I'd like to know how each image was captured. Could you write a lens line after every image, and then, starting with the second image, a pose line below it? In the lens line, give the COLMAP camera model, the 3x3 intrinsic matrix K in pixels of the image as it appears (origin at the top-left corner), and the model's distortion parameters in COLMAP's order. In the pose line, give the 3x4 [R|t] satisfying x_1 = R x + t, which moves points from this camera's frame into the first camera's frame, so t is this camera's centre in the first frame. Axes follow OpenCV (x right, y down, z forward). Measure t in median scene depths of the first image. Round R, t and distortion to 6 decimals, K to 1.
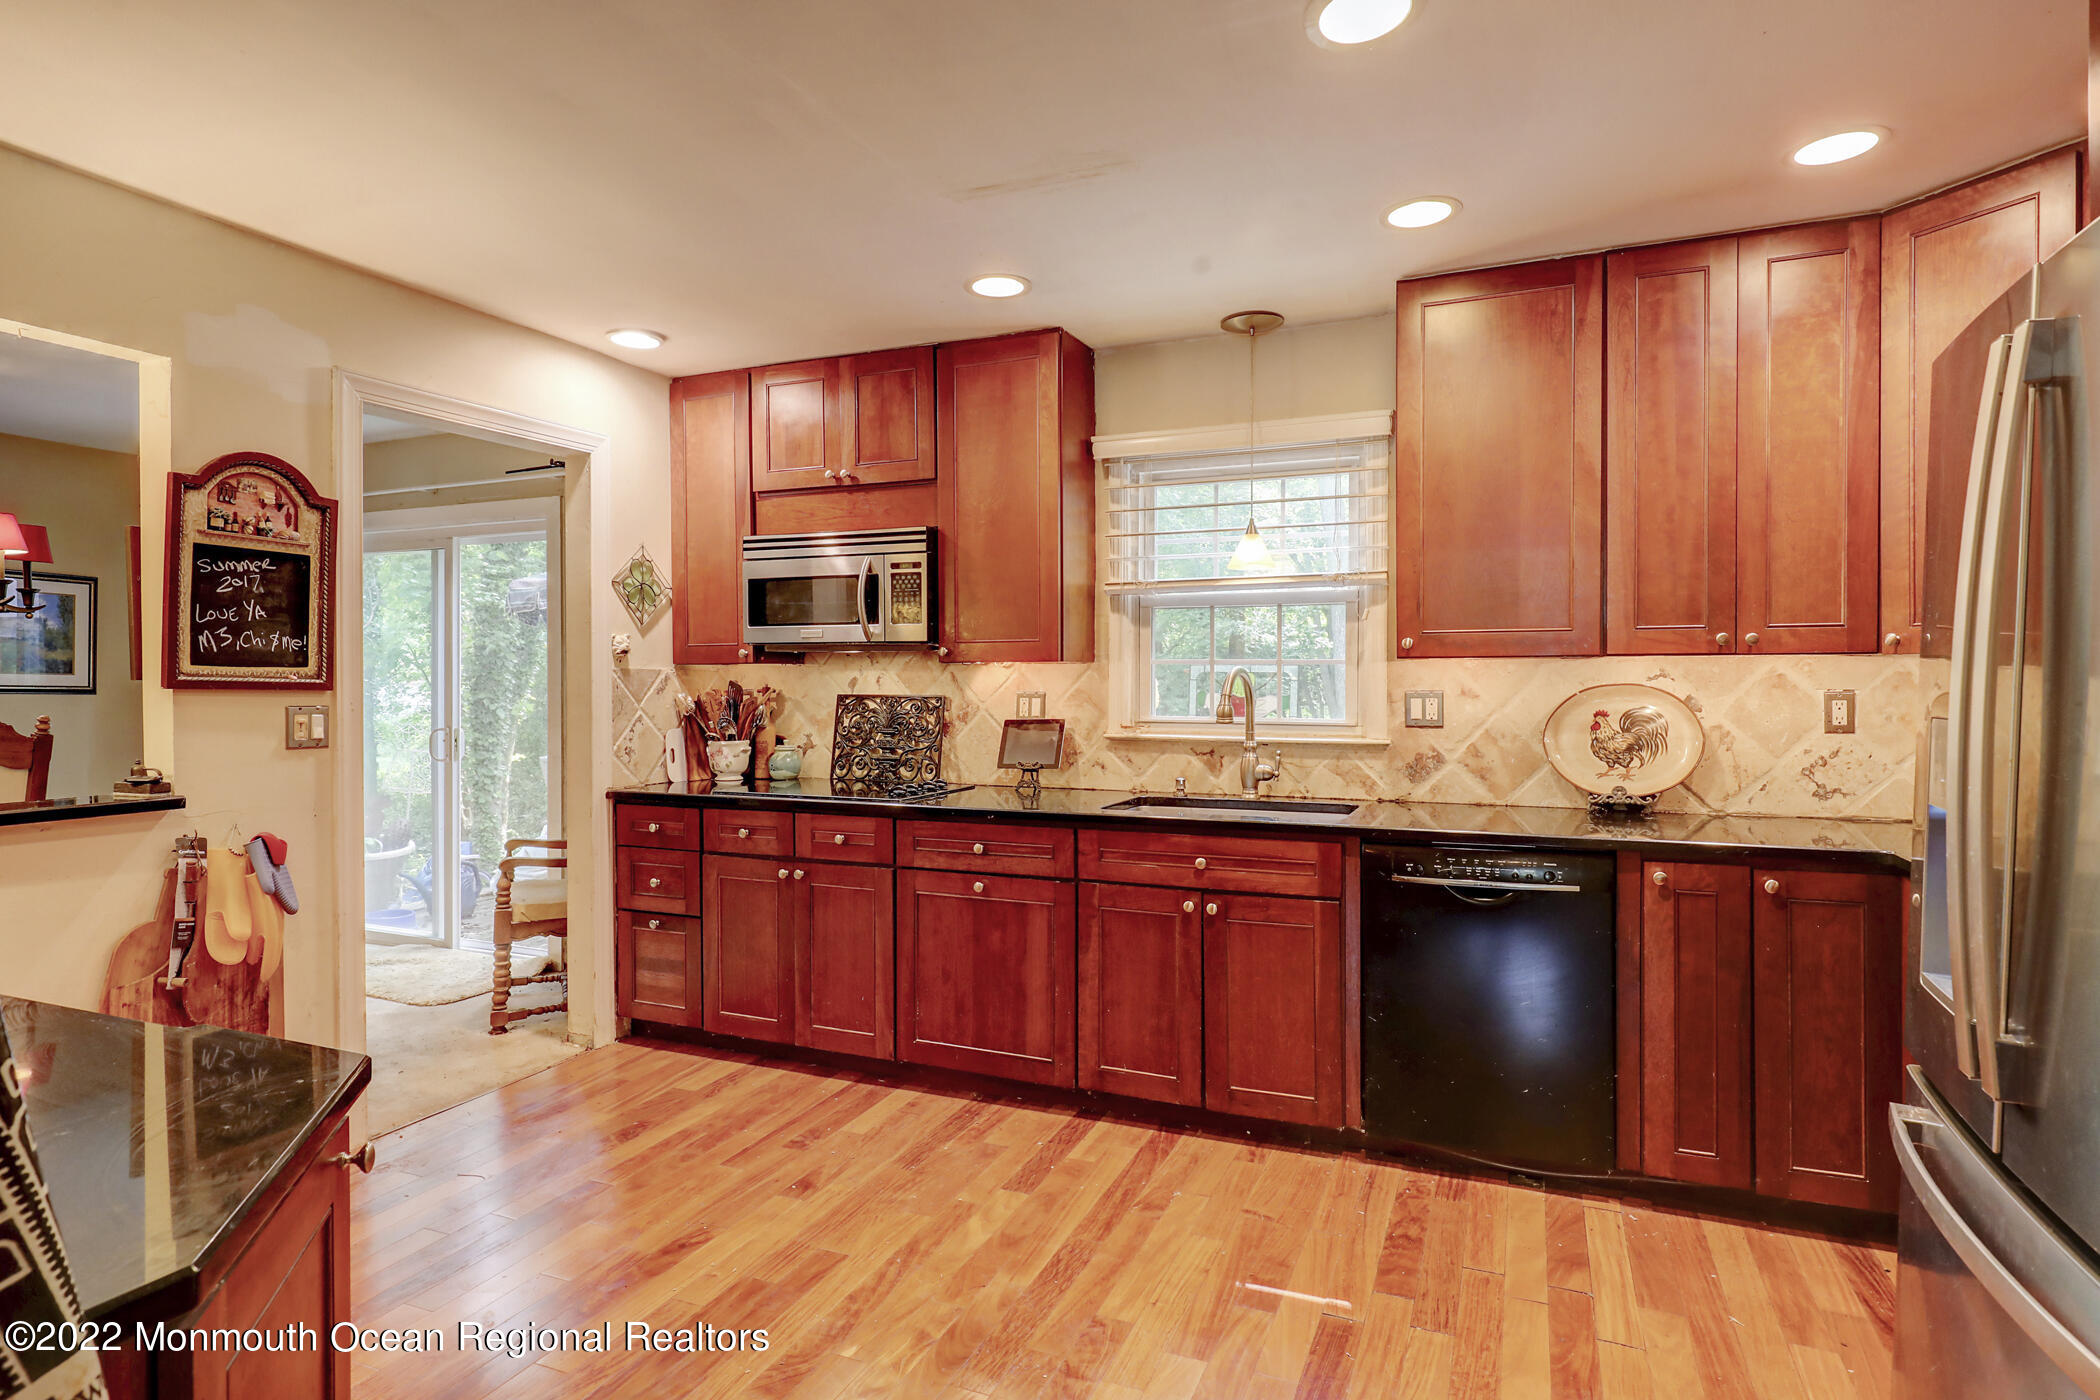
lens RADIAL K [[1111.0, 0, 1041.6], [0, 1111.0, 684.1], [0, 0, 1]] dist [-0.002058, 0.000069]
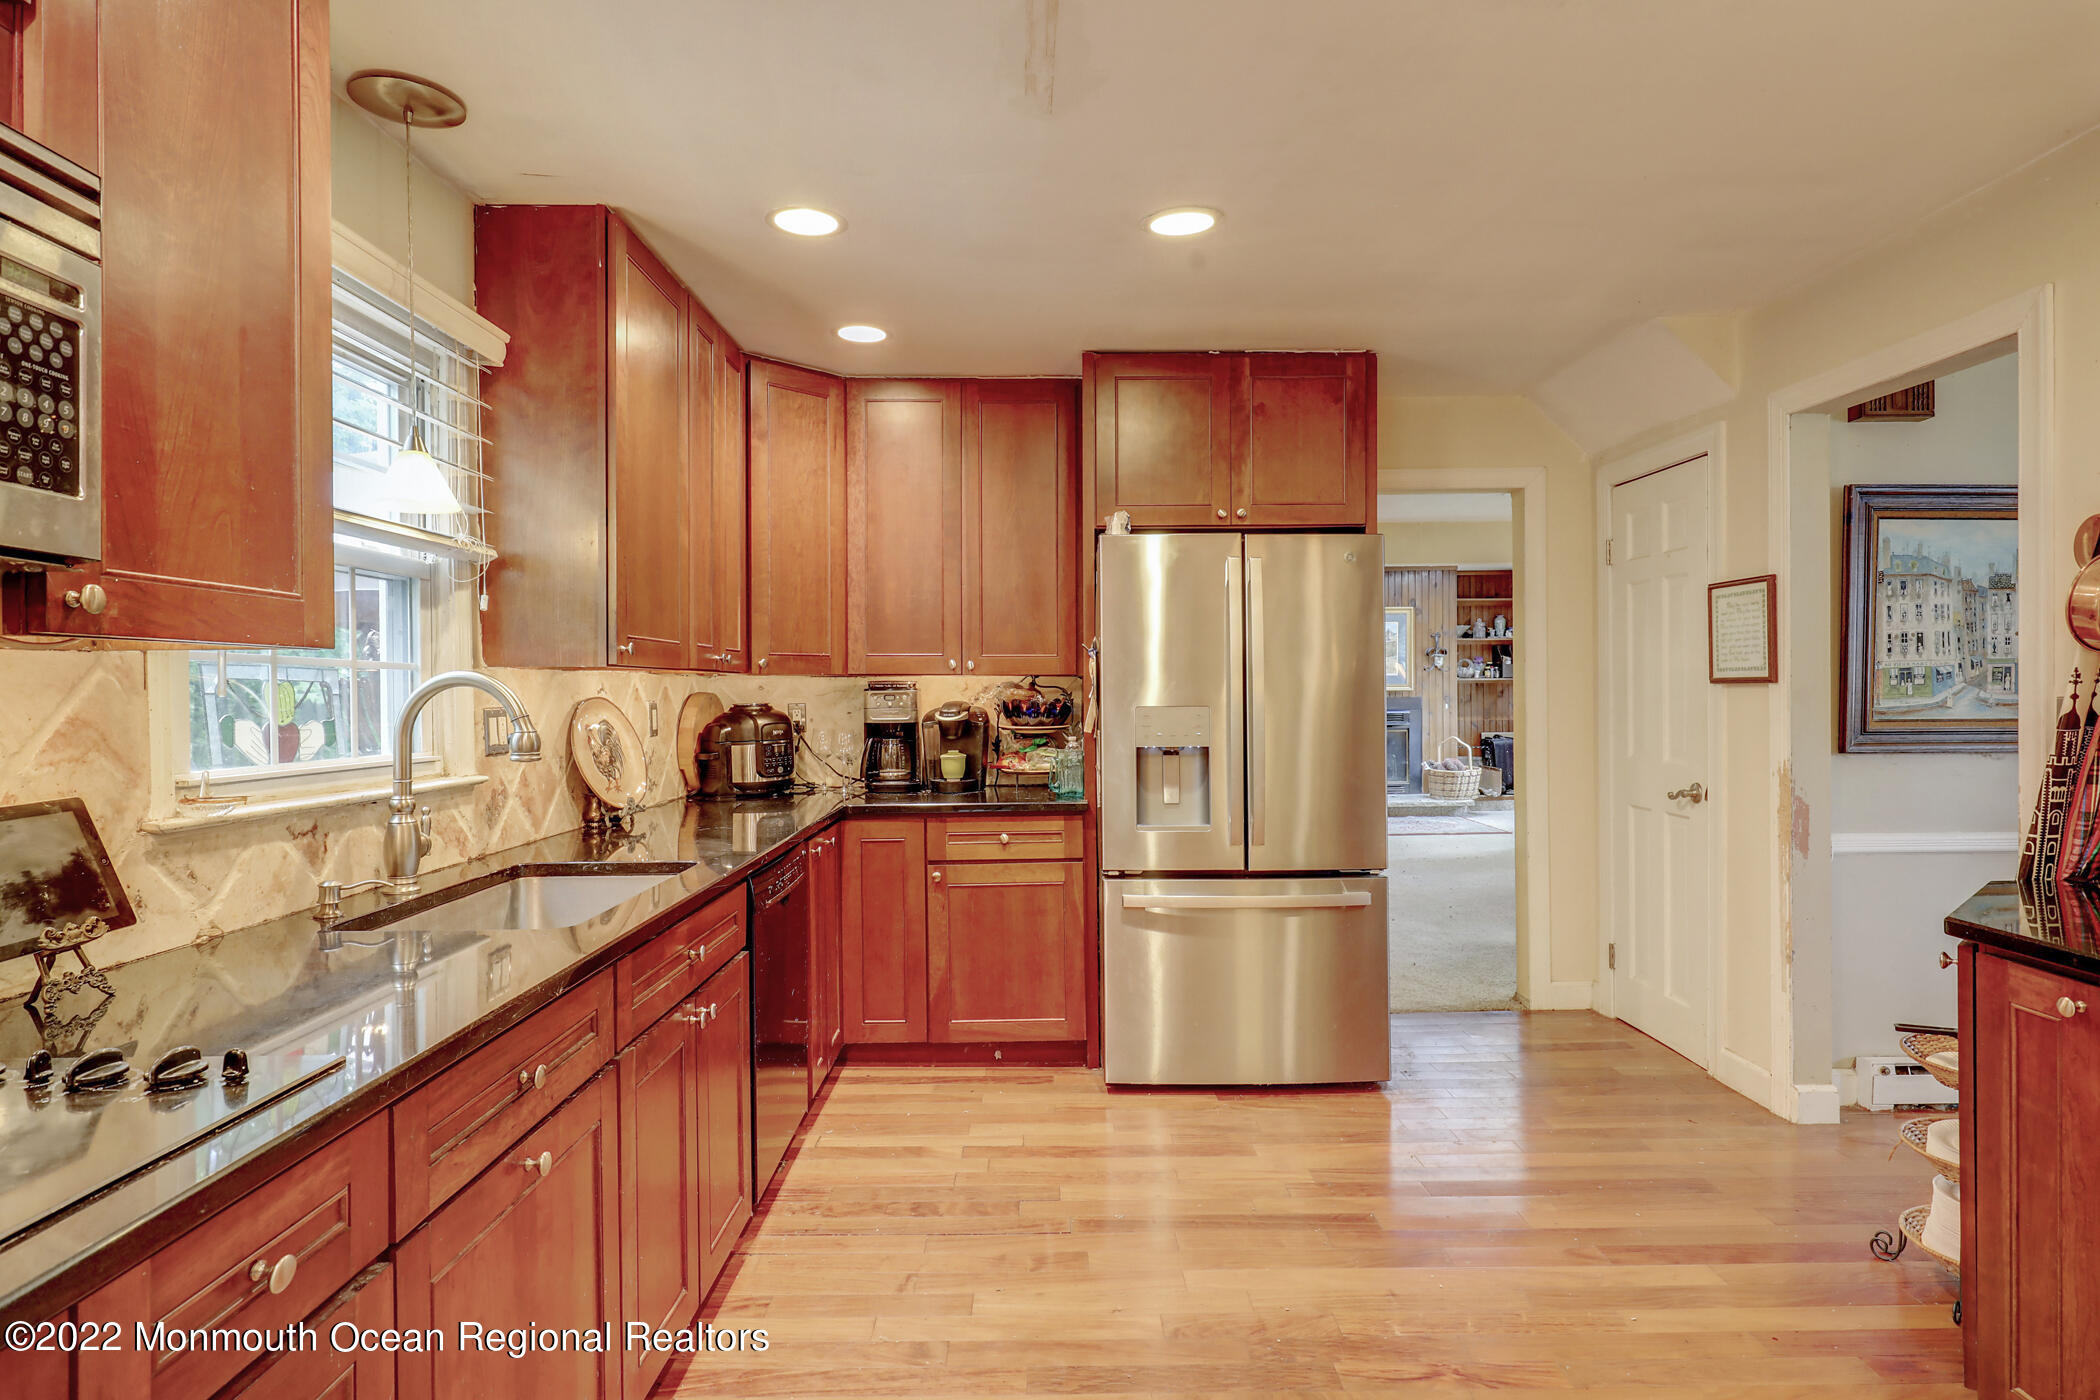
lens RADIAL K [[1111.0, 0, 1067.2], [0, 1111.0, 692.5], [0, 0, 1]] dist [-0.002058, 0.000069]
pose [[-0.418133, 0.003573, 0.908379, -0.484618], [0.010464, 0.999945, 0.000884, -0.001083], [-0.908326, 0.009875, -0.418147, 0.891907]]
